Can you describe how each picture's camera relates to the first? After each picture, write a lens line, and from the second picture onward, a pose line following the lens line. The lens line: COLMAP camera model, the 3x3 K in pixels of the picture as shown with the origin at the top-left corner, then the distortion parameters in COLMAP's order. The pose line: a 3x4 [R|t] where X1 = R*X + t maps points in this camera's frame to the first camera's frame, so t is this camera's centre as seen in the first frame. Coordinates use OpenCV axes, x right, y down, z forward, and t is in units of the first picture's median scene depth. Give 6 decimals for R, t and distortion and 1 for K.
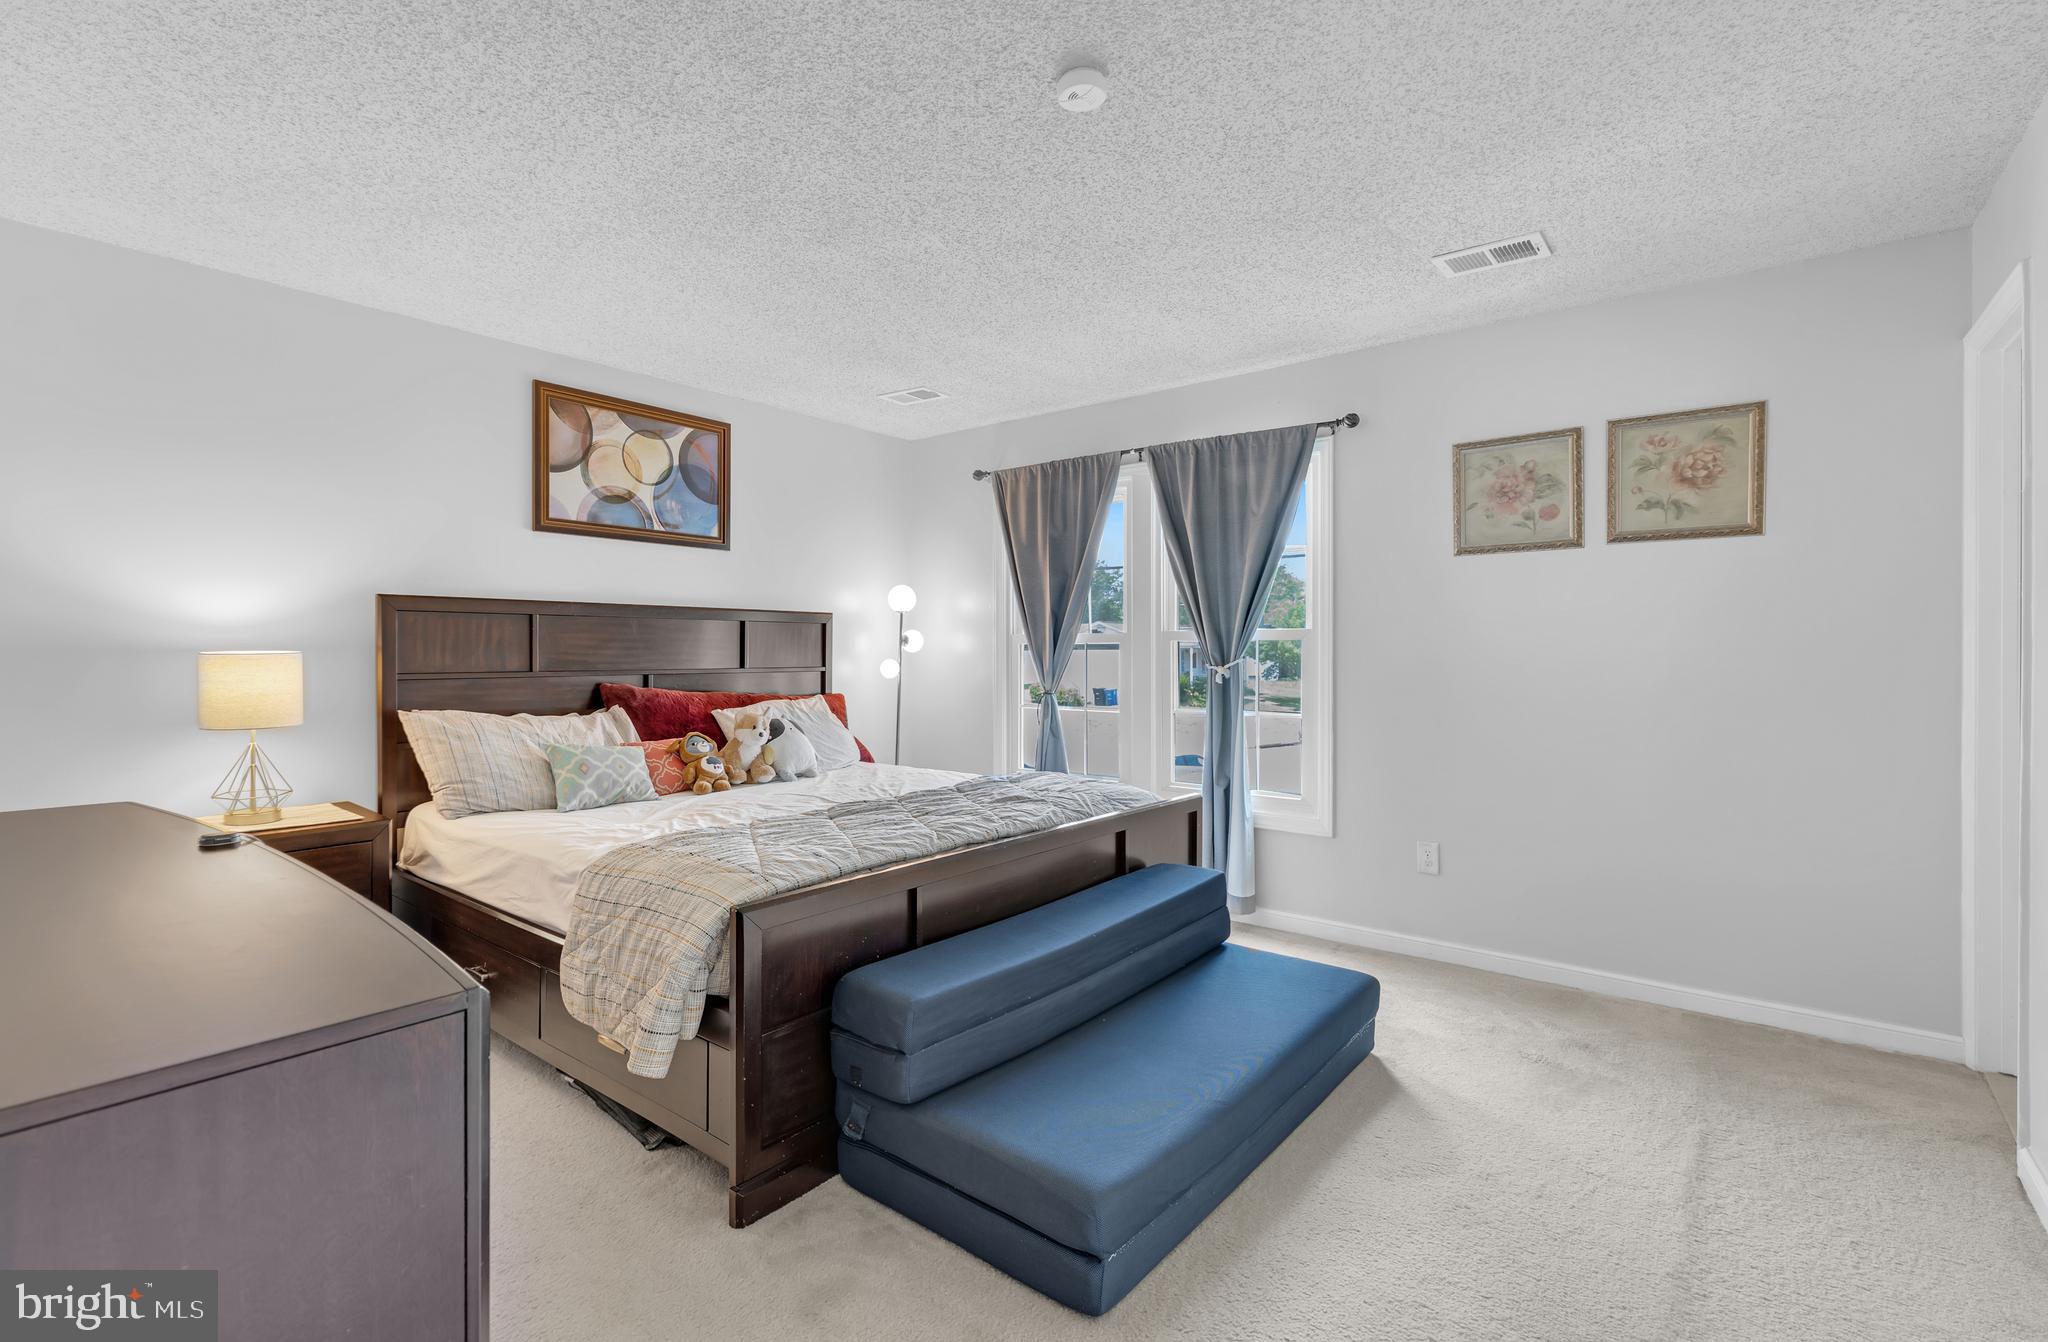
lens RADIAL K [[915.4, 0, 1023.6], [0, 915.4, 665.0], [0, 0, 1]] dist [0.005659, 0.000157]
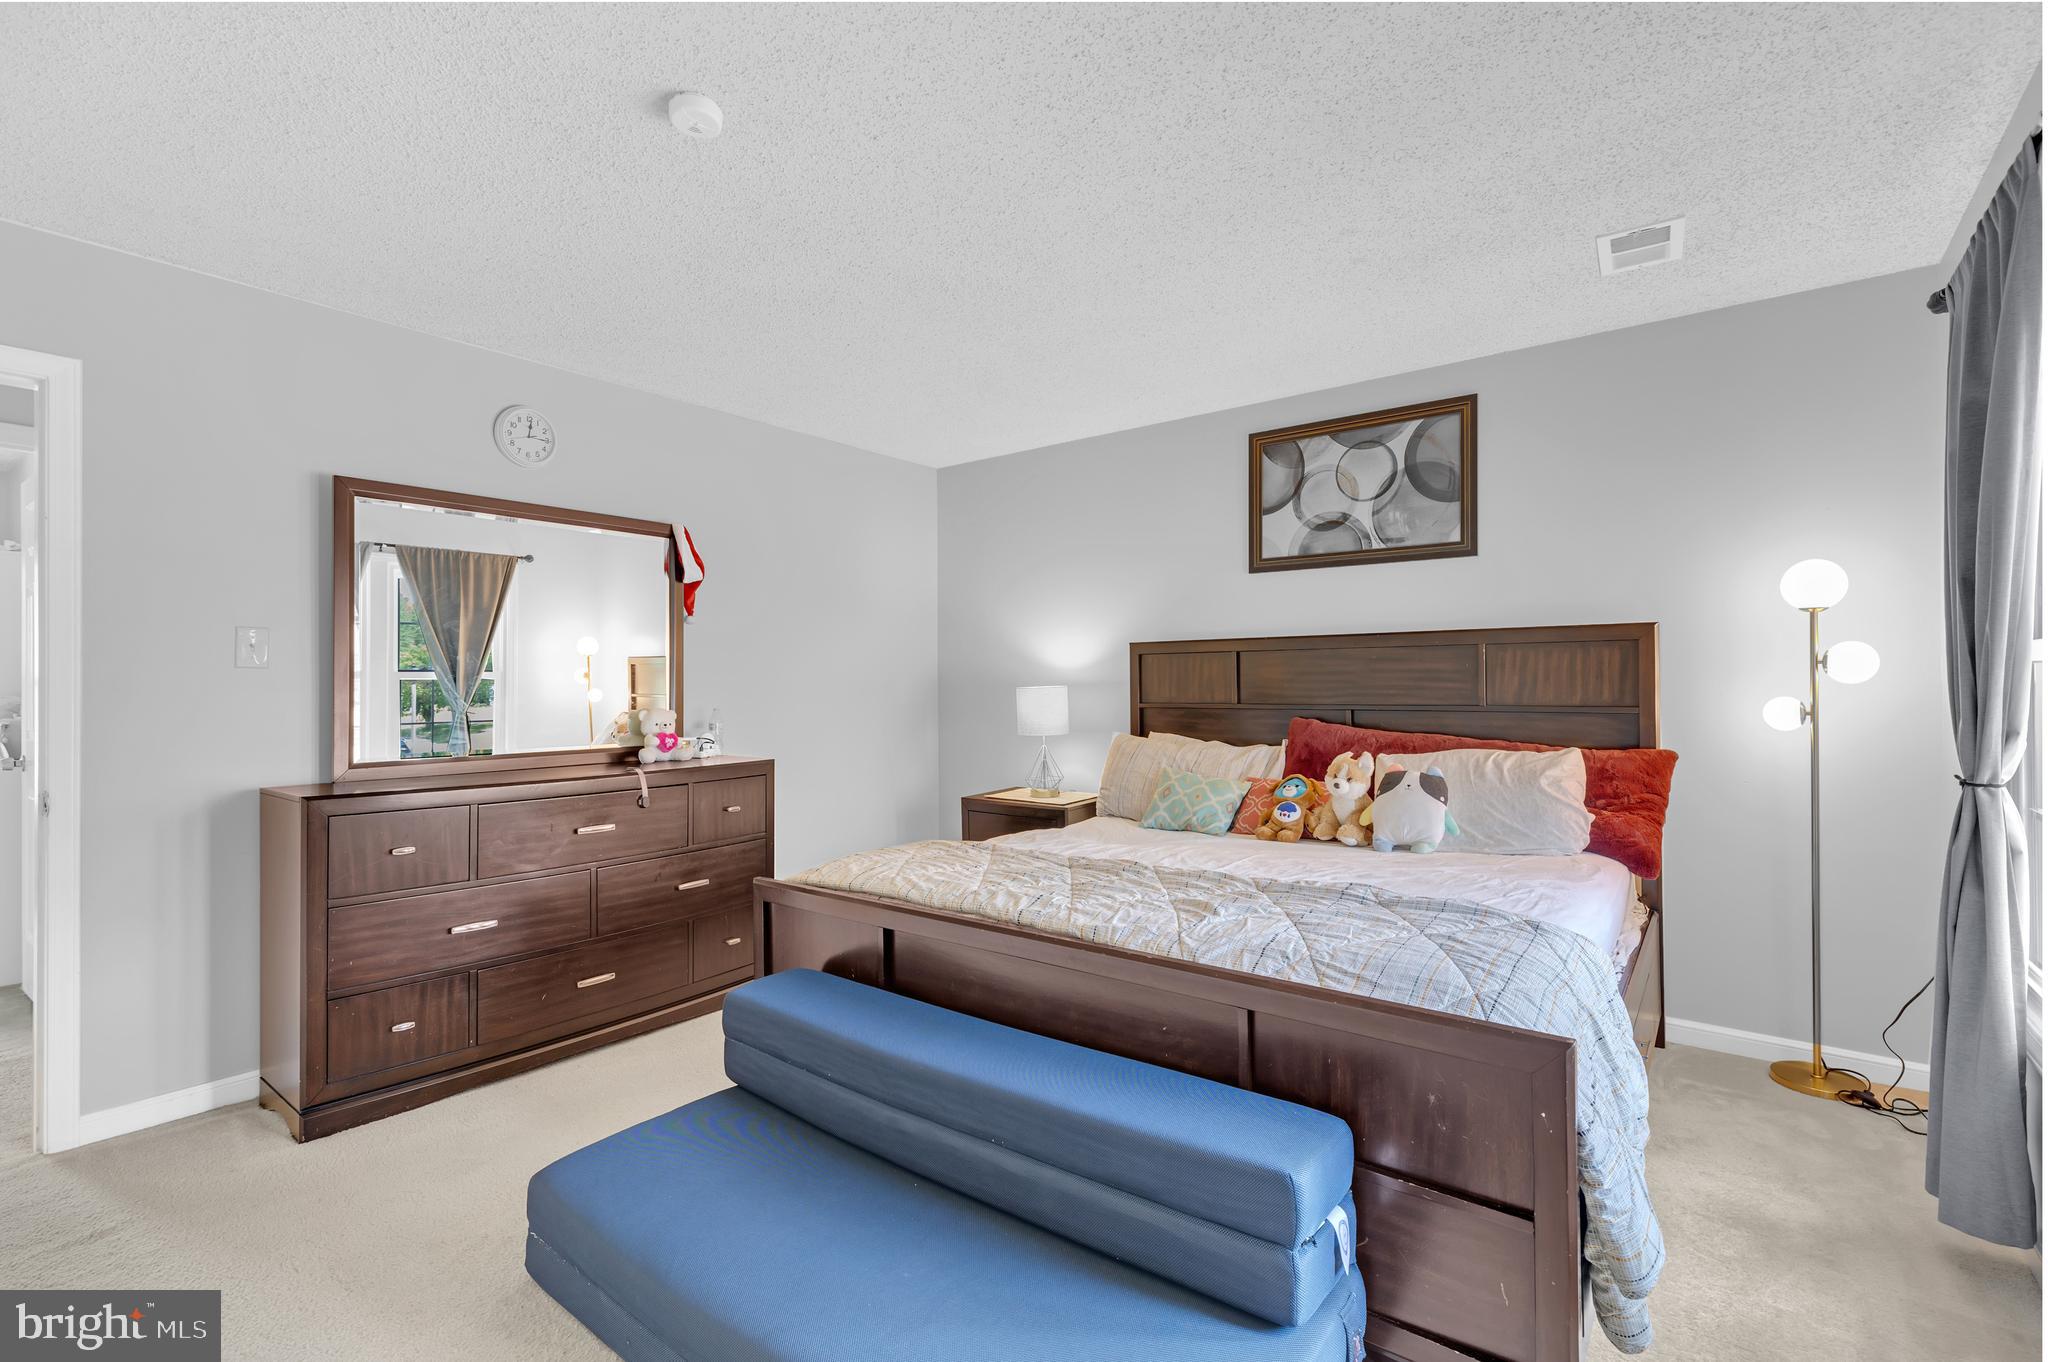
lens RADIAL K [[937.8, 0, 1023.9], [0, 937.8, 682.1], [0, 0, 1]] dist [-0.001748, -0.000170]
pose [[0.018636, -0.008716, -0.999788, 0.524270], [-0.011831, 0.999890, -0.008938, -0.005272], [0.999756, 0.011995, 0.018531, 0.666662]]
